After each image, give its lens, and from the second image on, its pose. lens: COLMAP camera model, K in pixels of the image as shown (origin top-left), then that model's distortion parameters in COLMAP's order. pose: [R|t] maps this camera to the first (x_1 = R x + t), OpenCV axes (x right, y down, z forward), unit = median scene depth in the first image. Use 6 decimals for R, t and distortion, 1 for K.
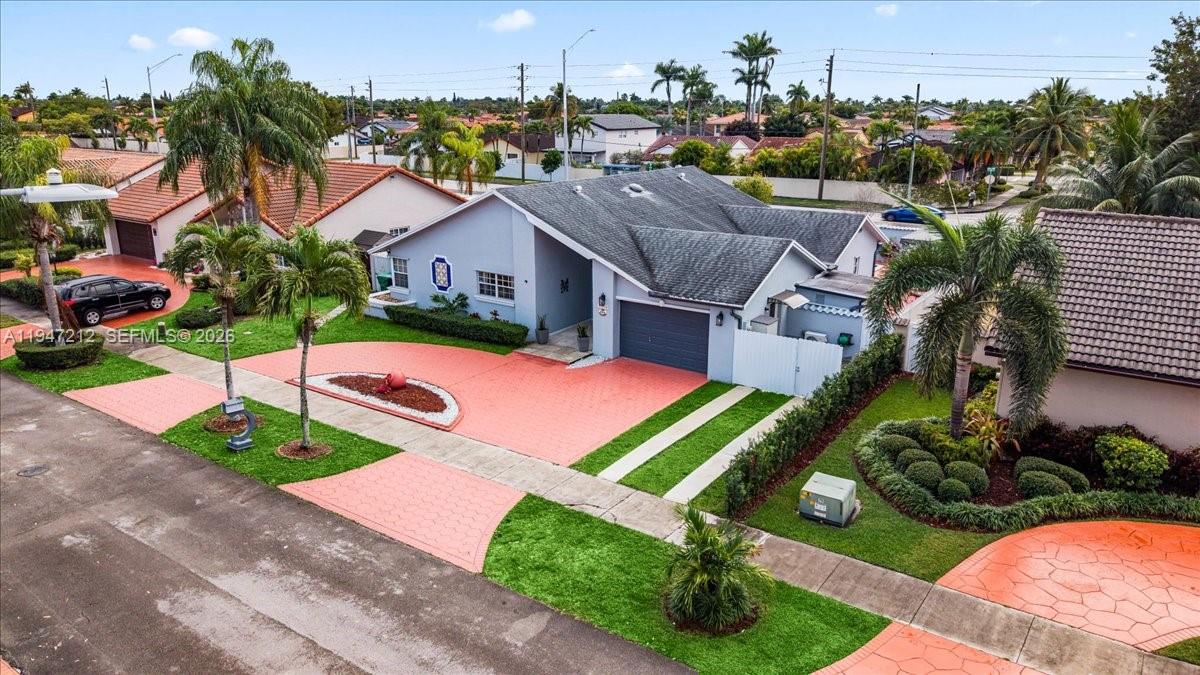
lens RADIAL K [[796.5, 0, 610.4], [0, 796.5, 337.6], [0, 0, 1]] dist [-0.003927, -0.003272]
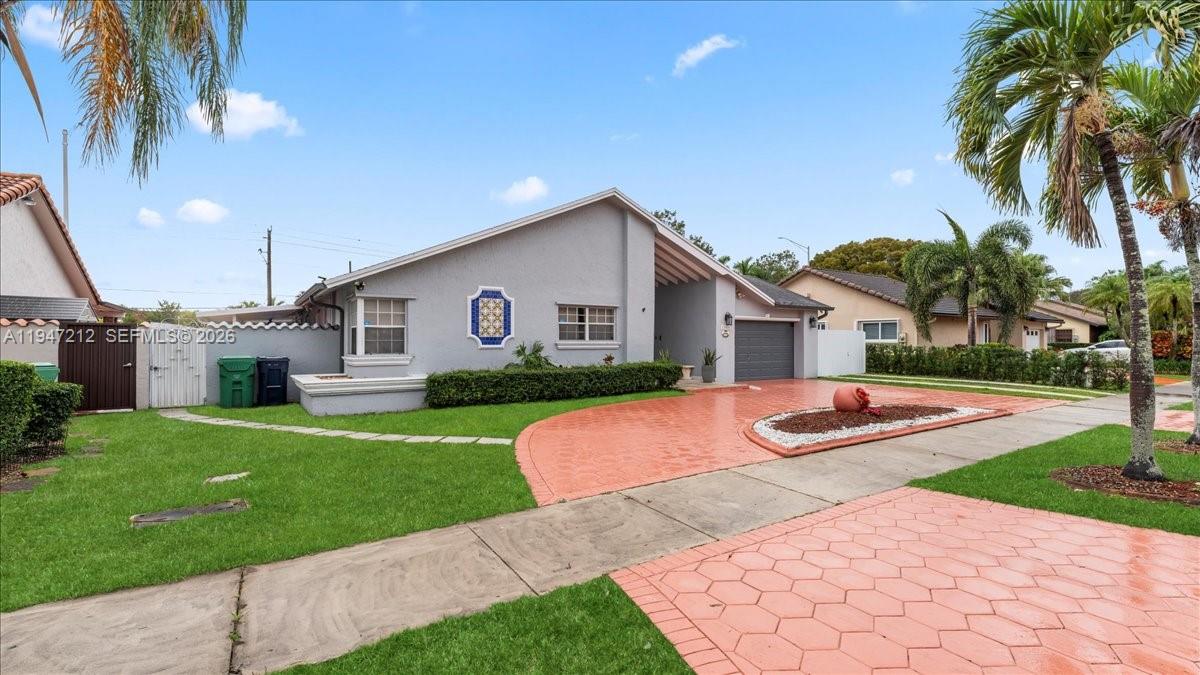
lens RADIAL K [[526.0, 0, 600.0], [0, 526.0, 337.5], [0, 0, 1]] dist [-0.002189, -0.000187]
pose [[0.381250, 0.000487, 0.924472, -0.698684], [0.258947, 0.959914, -0.107295, 0.000445], [-0.887466, 0.280295, 0.365841, 0.983613]]
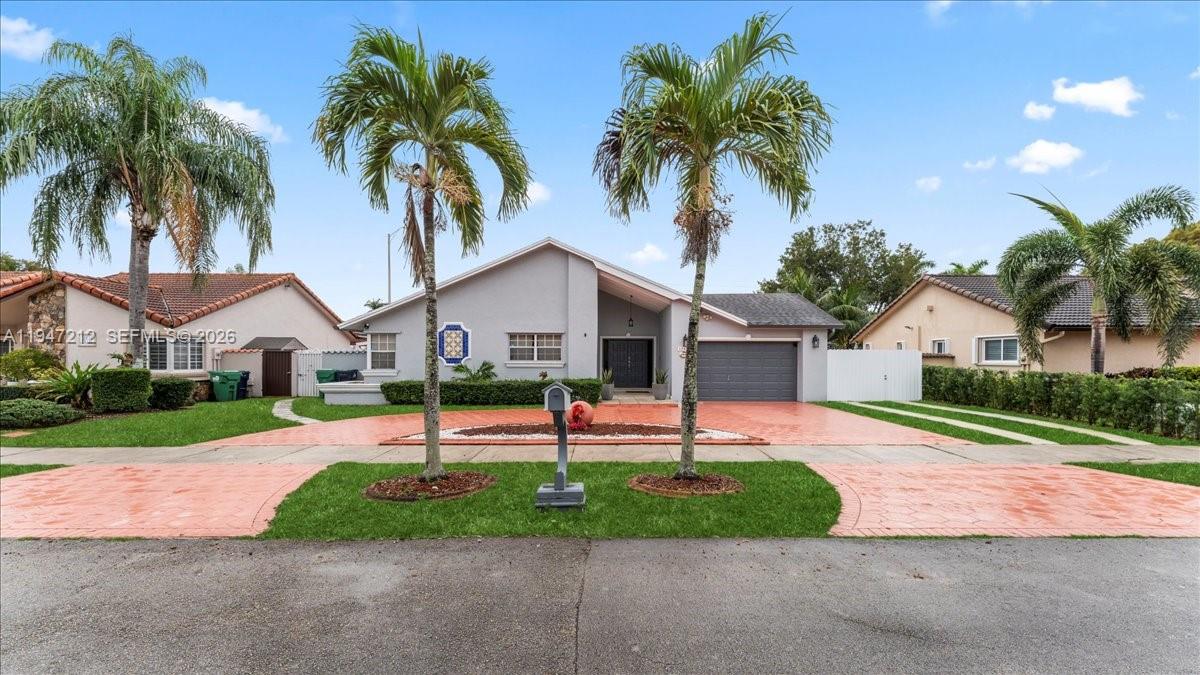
lens RADIAL K [[486.3, 0, 605.4], [0, 486.3, 360.2], [0, 0, 1]] dist [-0.000914, -0.000121]
pose [[0.818755, -0.004038, 0.574128, -0.478593], [0.160775, 0.961581, -0.222515, 0.102268], [-0.551173, 0.274491, 0.787949, 0.625612]]
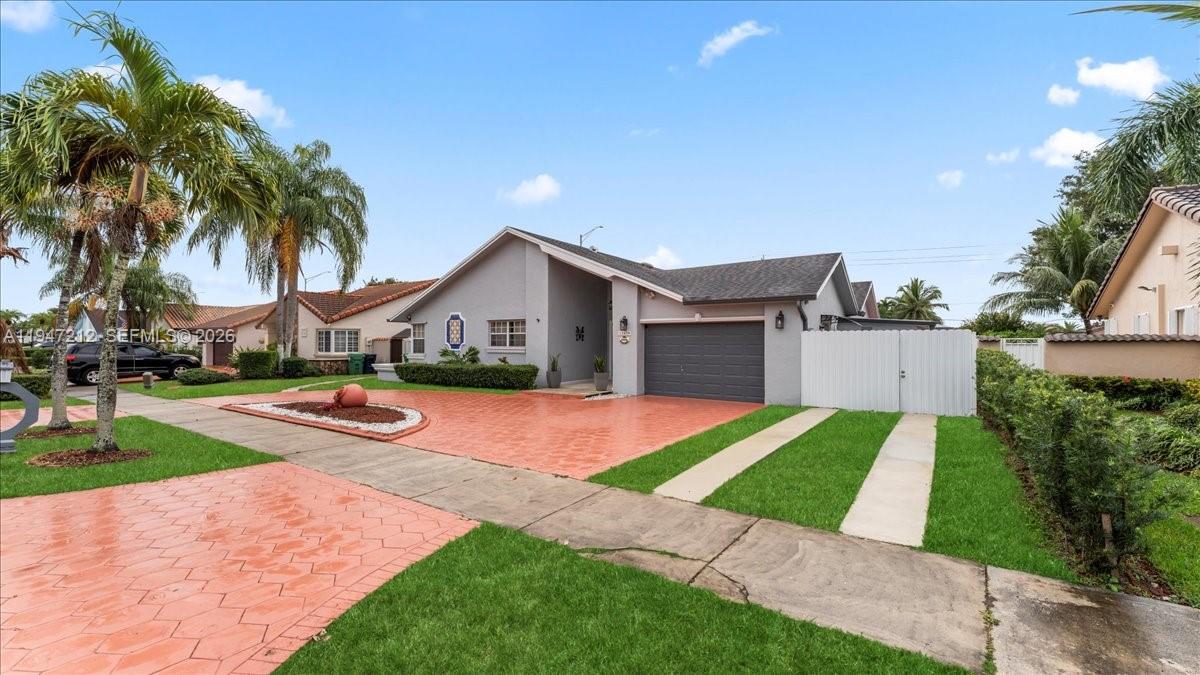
lens RADIAL K [[486.3, 0, 600.0], [0, 486.3, 337.5], [0, 0, 1]] dist [-0.001405, -0.000077]
pose [[0.999917, -0.002700, -0.012577, -0.031514], [-0.001082, 0.956603, -0.291393, 0.128712], [0.012818, 0.291383, 0.956521, 0.539207]]
